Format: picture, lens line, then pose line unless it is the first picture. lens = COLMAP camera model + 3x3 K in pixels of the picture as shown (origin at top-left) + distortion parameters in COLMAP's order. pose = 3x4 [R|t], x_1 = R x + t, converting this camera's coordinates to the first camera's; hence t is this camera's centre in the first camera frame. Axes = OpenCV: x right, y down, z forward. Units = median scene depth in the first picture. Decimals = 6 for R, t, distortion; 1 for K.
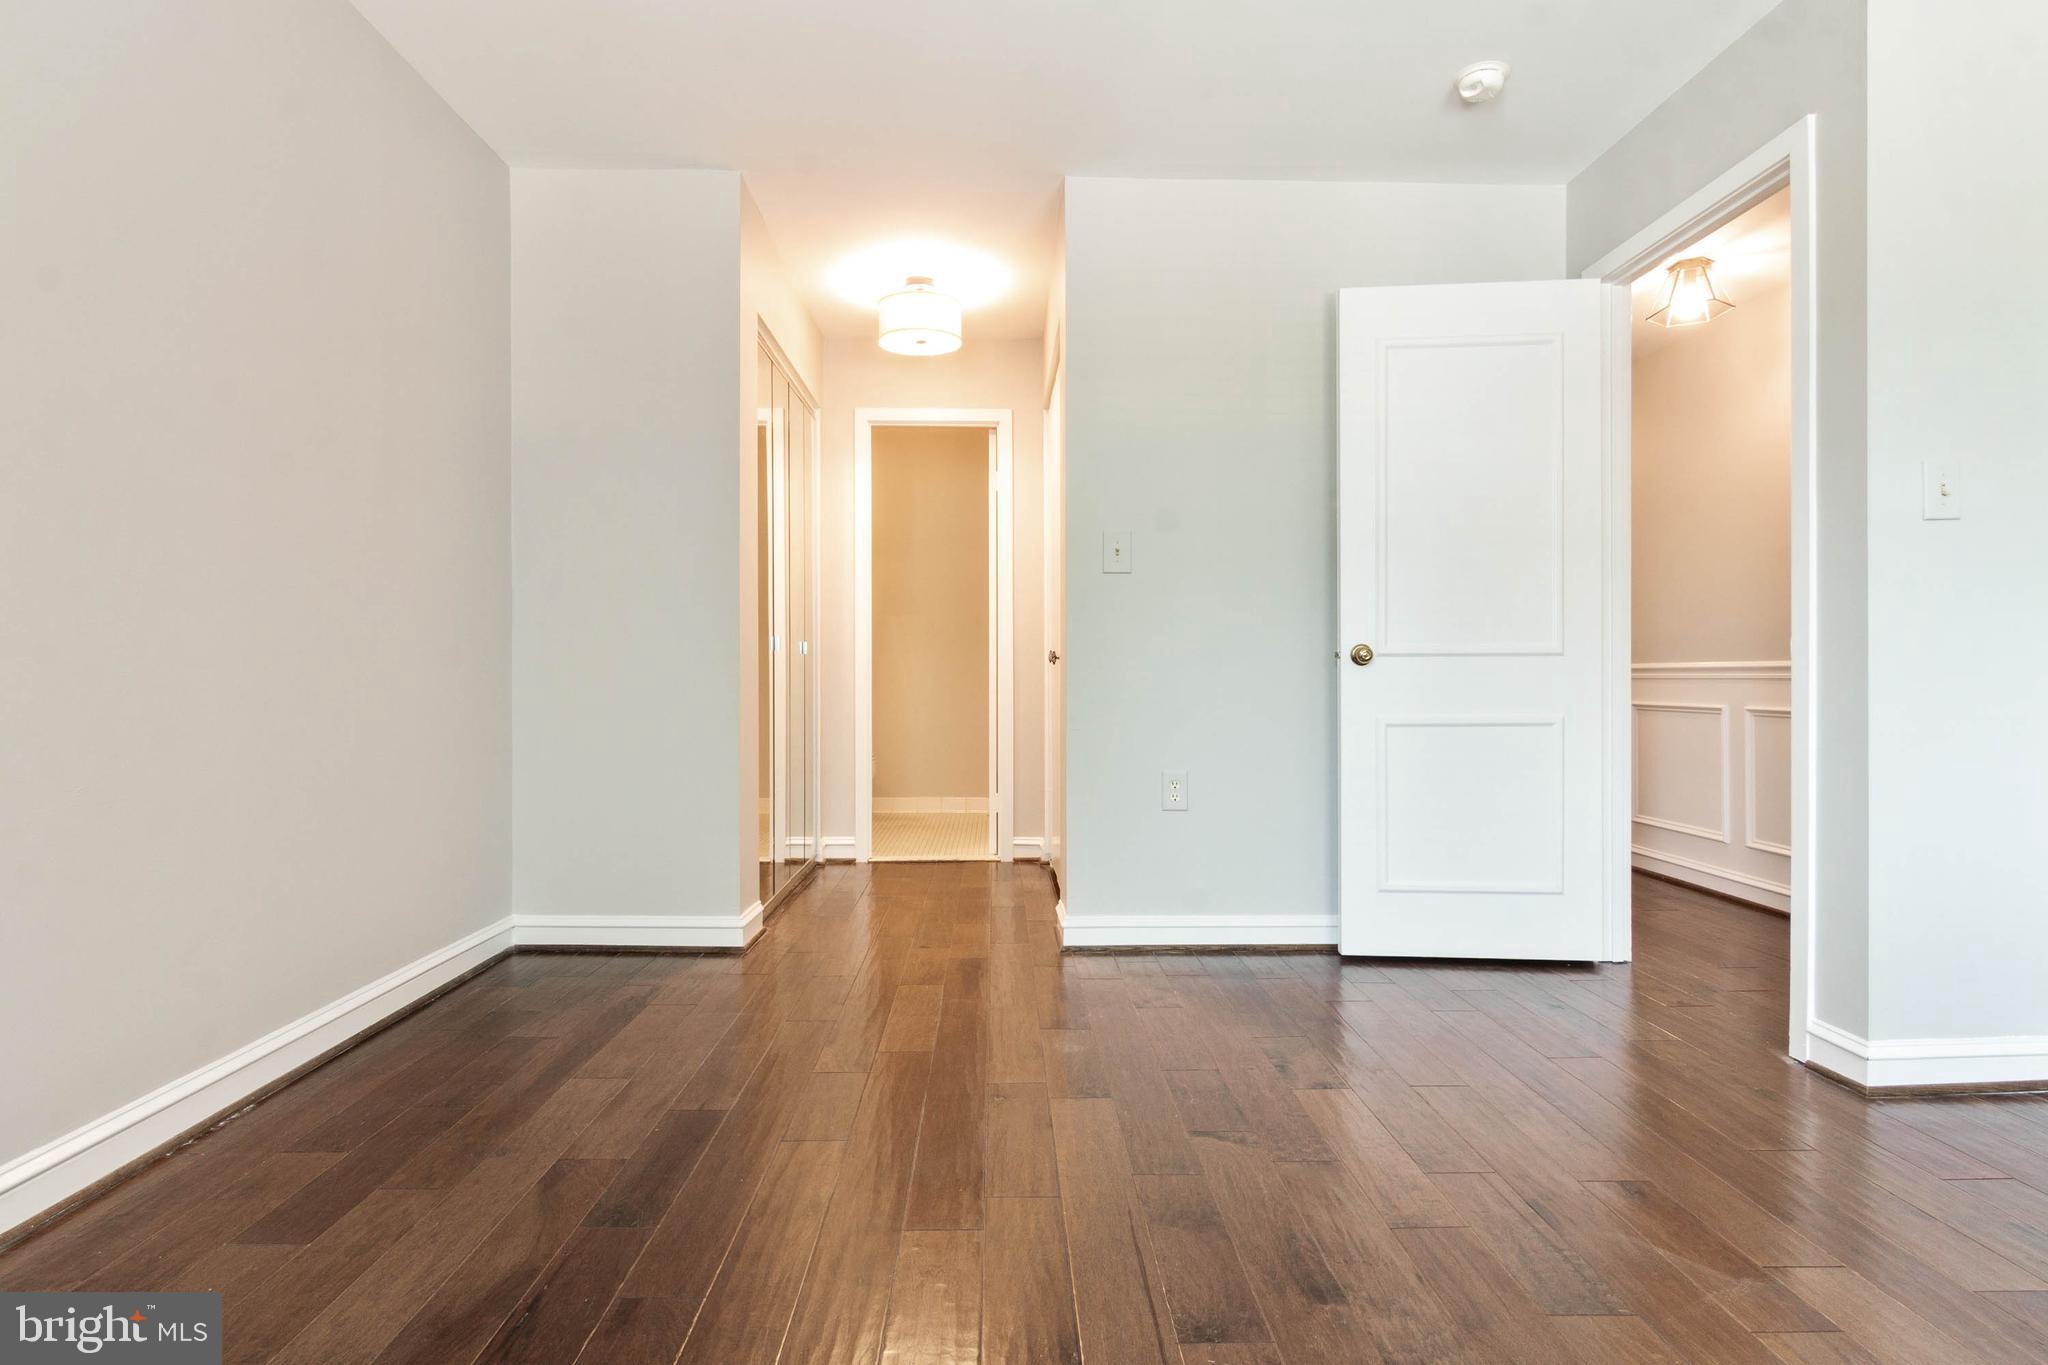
lens RADIAL K [[1037.5, 0, 1025.4], [0, 1037.5, 676.9], [0, 0, 1]] dist [0.003663, -0.001227]
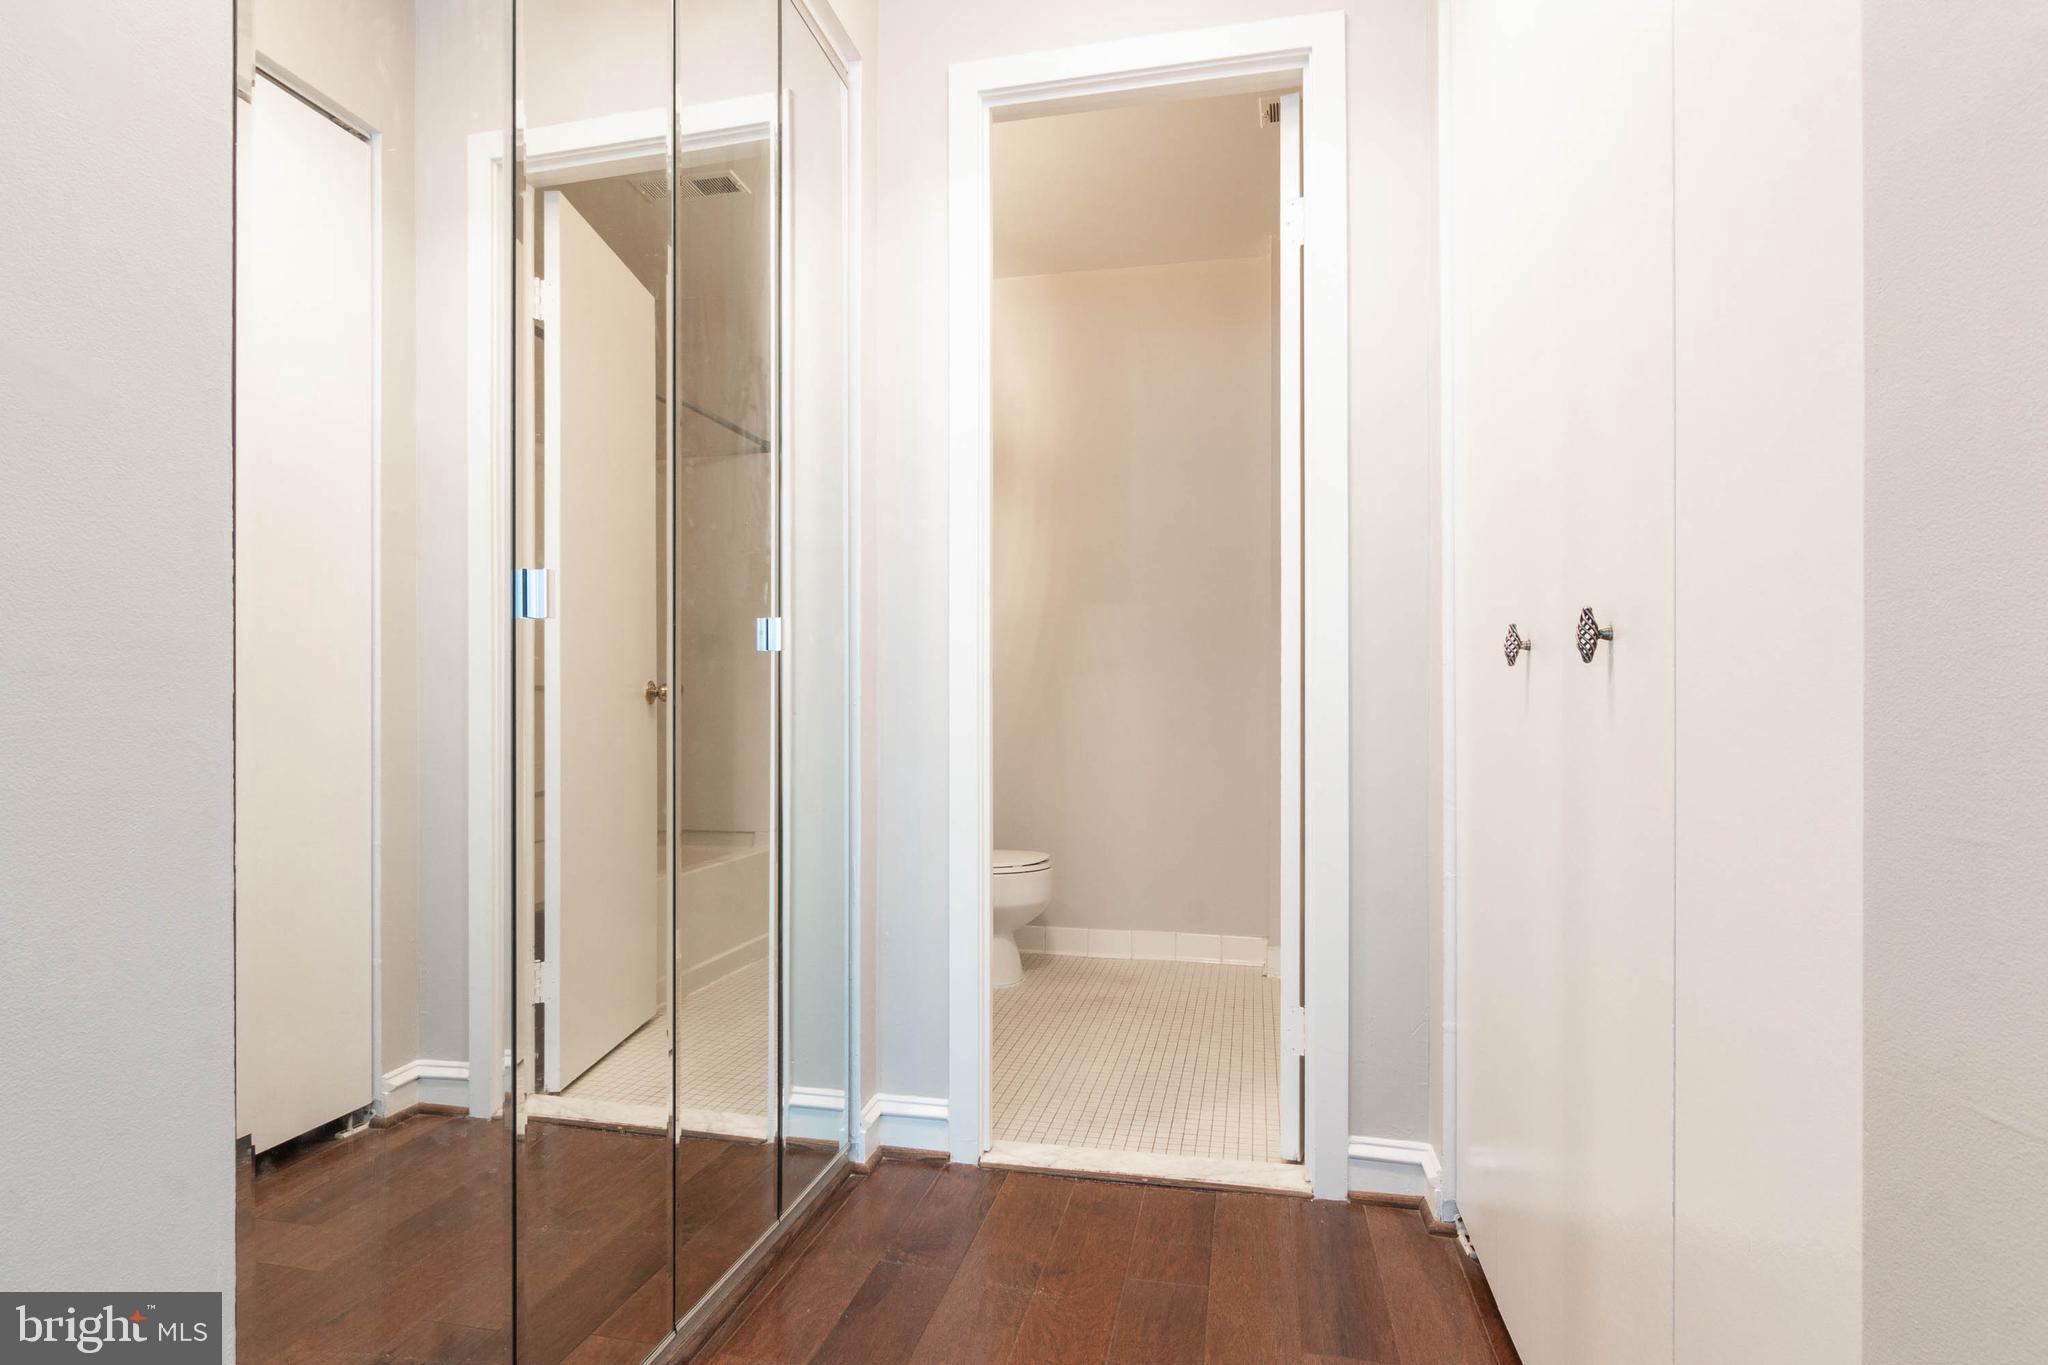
lens RADIAL K [[1037.5, 0, 1016.9], [0, 1037.5, 695.9], [0, 0, 1]] dist [0.003663, -0.001227]
pose [[0.967695, -0.000708, -0.252123, -0.049753], [-0.004000, 0.999827, -0.018160, 0.001920], [0.252092, 0.018582, 0.967525, 0.899669]]
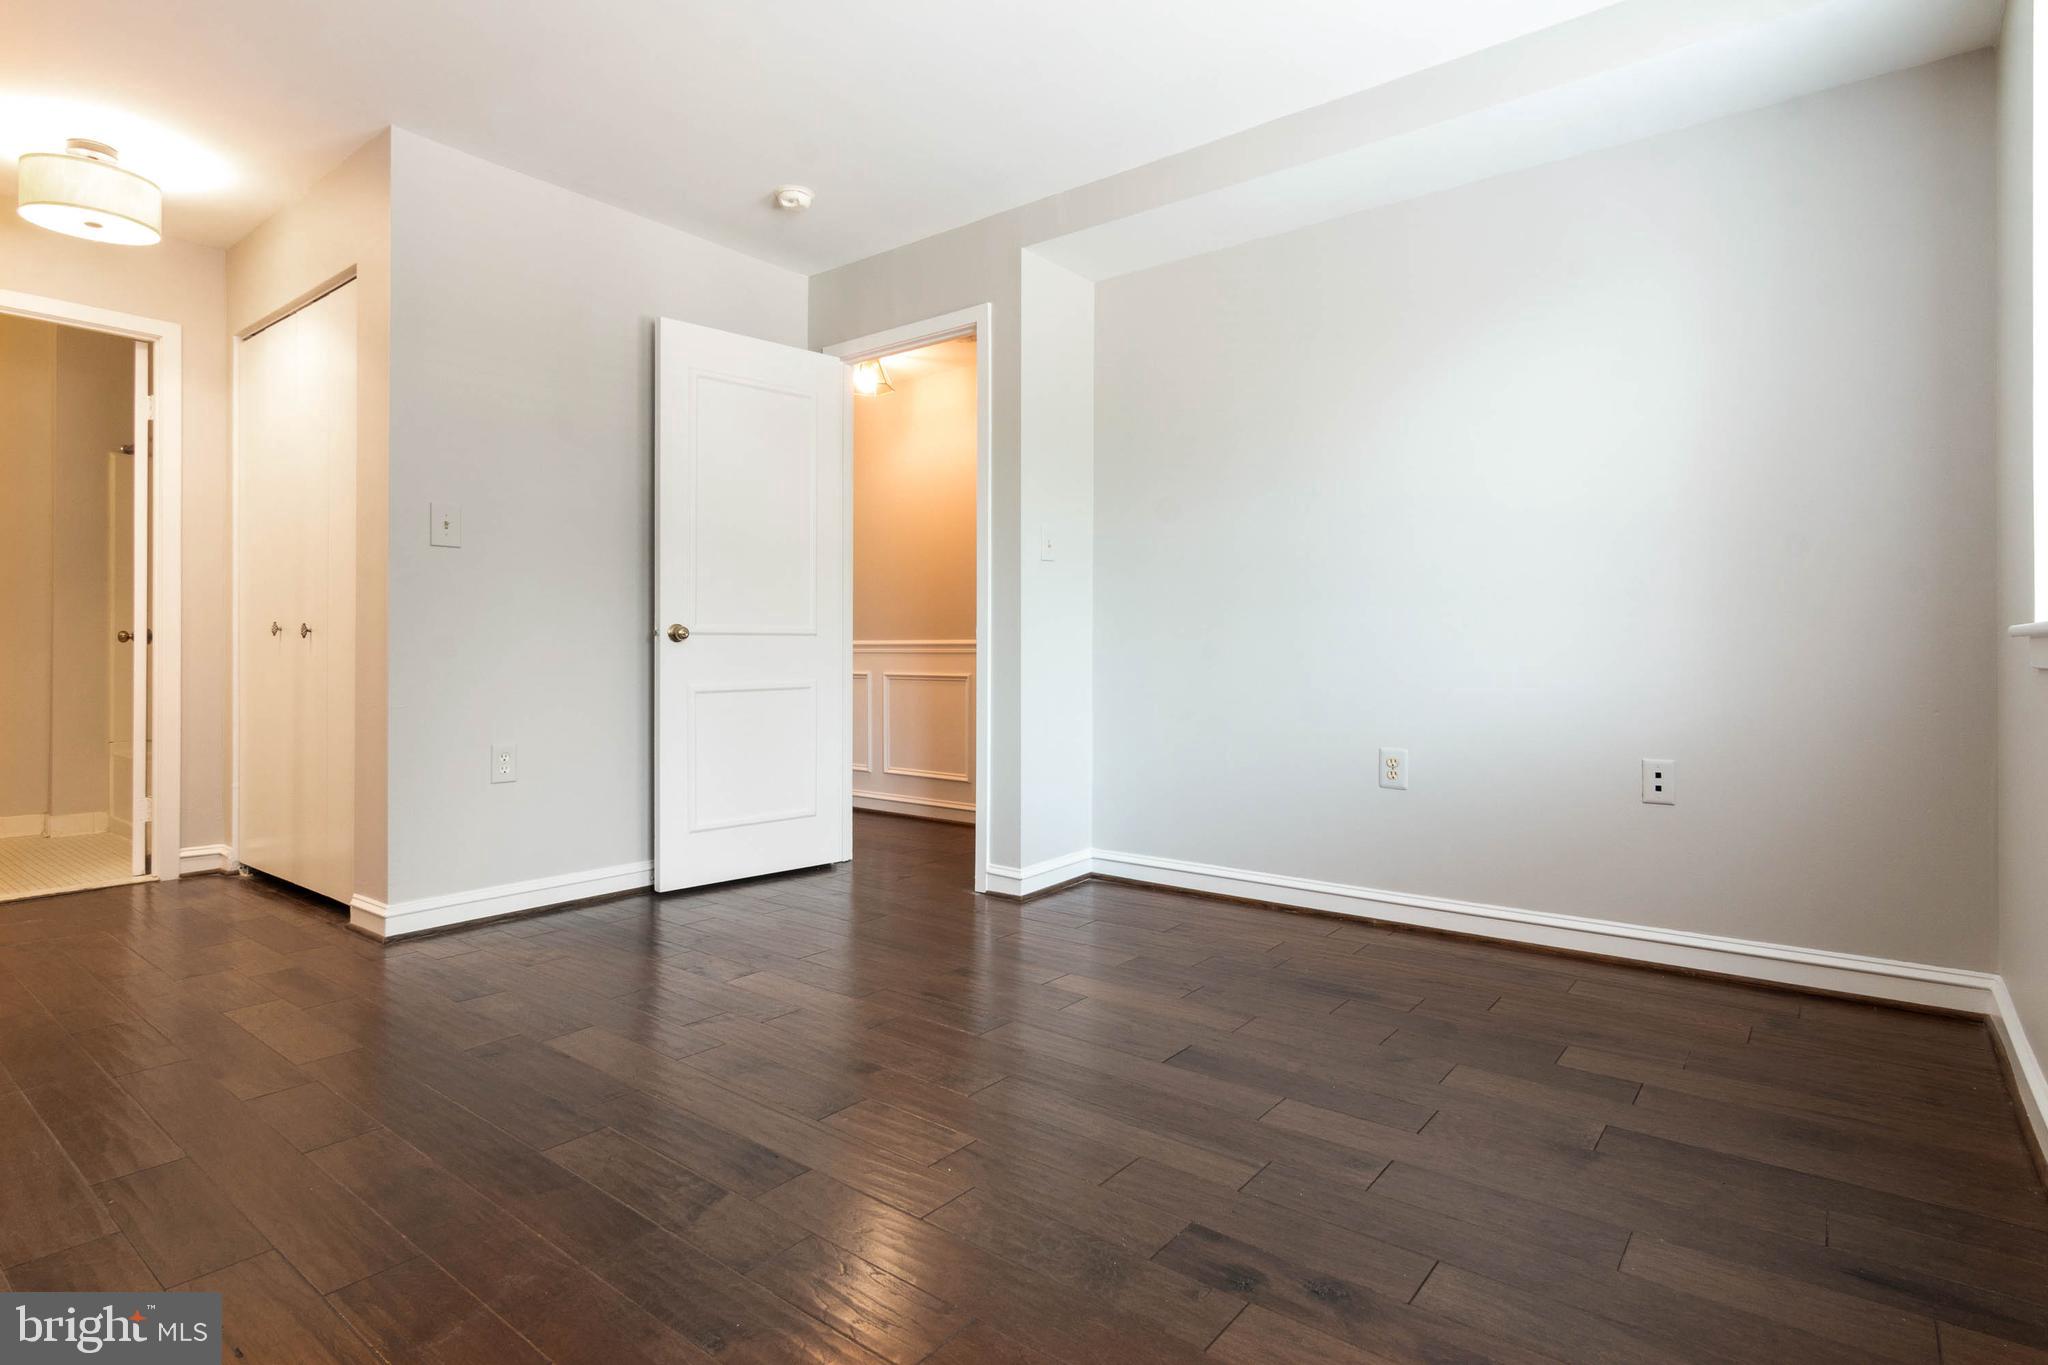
lens RADIAL K [[1037.5, 0, 1024.5], [0, 1037.5, 648.8], [0, 0, 1]] dist [0.003663, -0.001227]
pose [[0.642350, 0.000885, 0.766411, -0.317342], [0.001931, 0.999994, -0.002772, 0.000799], [-0.766409, 0.003261, 0.642345, -0.053014]]
